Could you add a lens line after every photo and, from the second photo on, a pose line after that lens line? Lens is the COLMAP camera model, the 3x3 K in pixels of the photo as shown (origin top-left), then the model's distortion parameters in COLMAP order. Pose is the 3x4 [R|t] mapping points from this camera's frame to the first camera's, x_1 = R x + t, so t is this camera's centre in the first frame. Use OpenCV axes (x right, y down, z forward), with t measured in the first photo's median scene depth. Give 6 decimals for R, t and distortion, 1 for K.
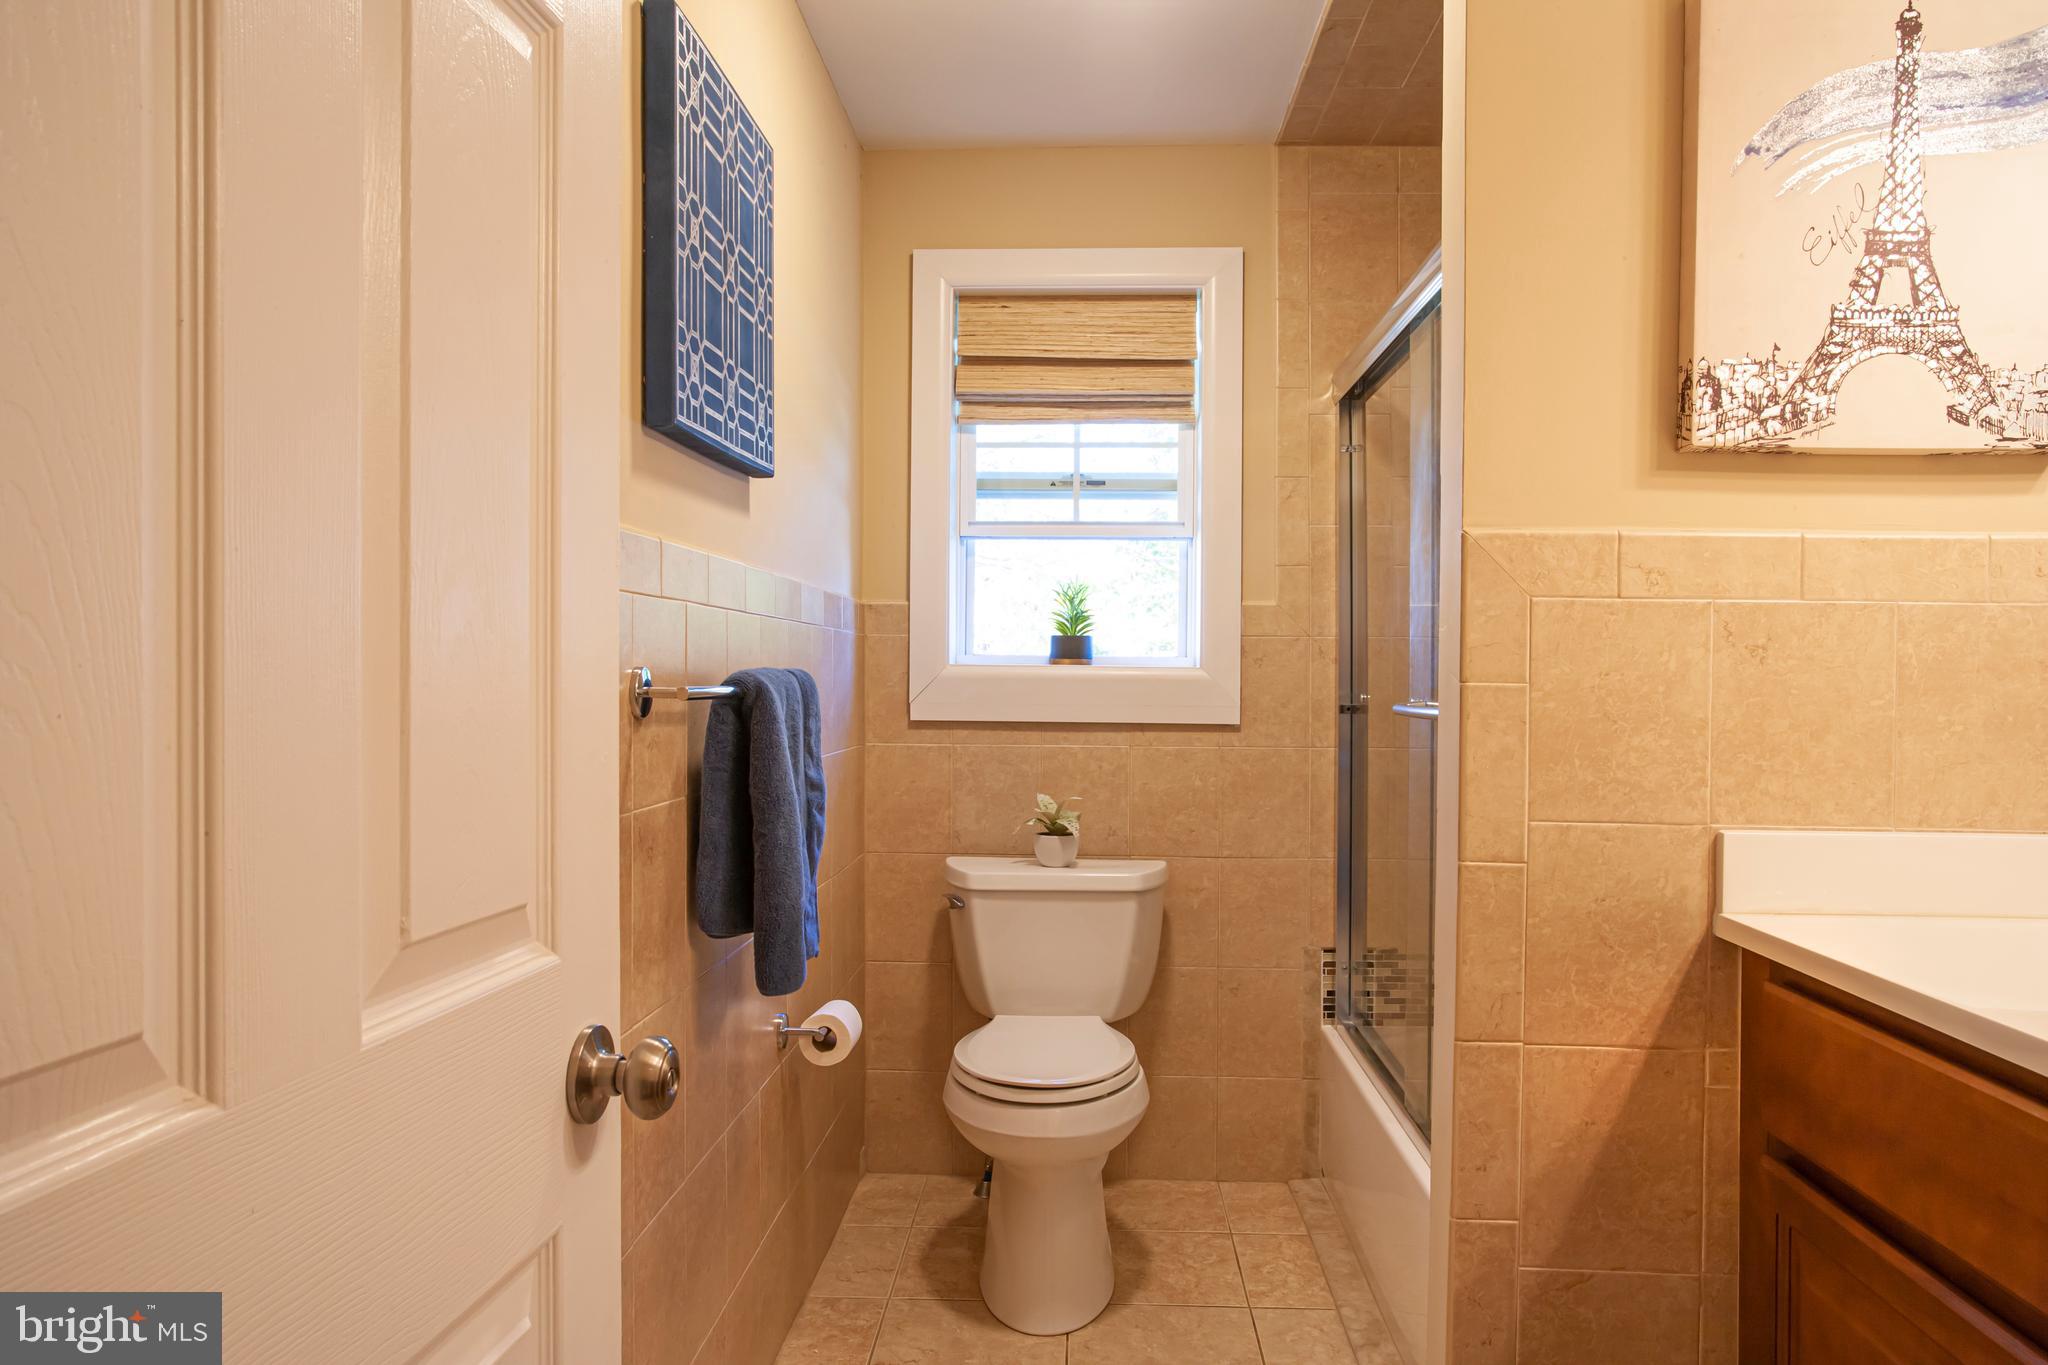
lens RADIAL K [[1488.3, 0, 1025.4], [0, 1488.3, 658.3], [0, 0, 1]] dist [-0.027014, 0.095355]
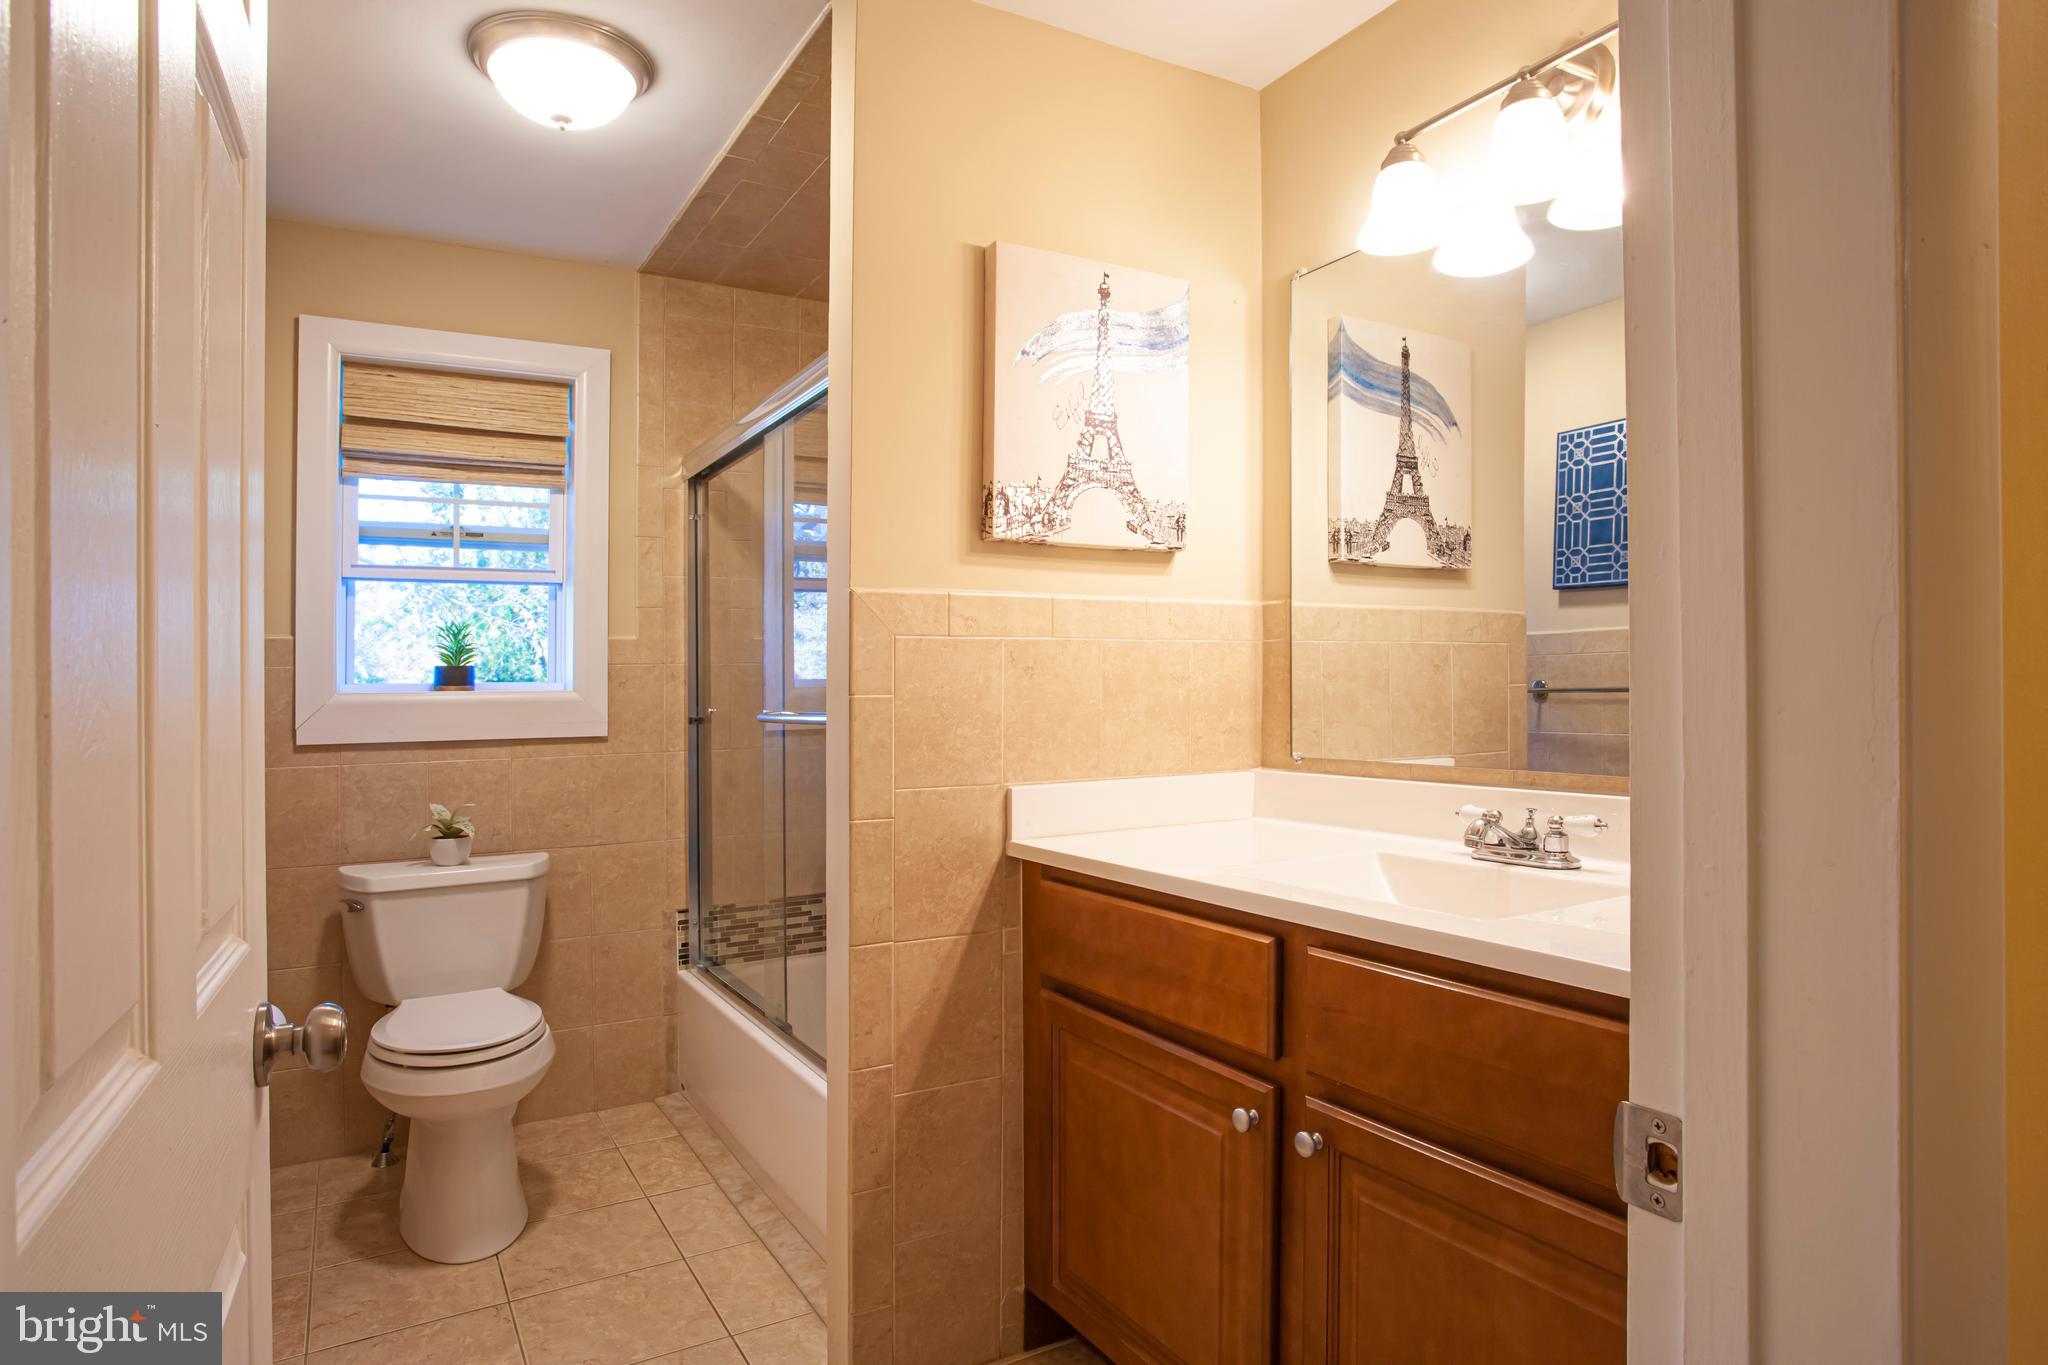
lens RADIAL K [[1232.5, 0, 1024.0], [0, 1232.5, 682.5], [0, 0, 1]] dist [-0.002607, 0.038093]
pose [[0.852875, -0.020201, 0.521724, -0.114054], [0.019026, 0.999790, 0.007610, -0.001322], [-0.521768, 0.003436, 0.853080, -0.061763]]
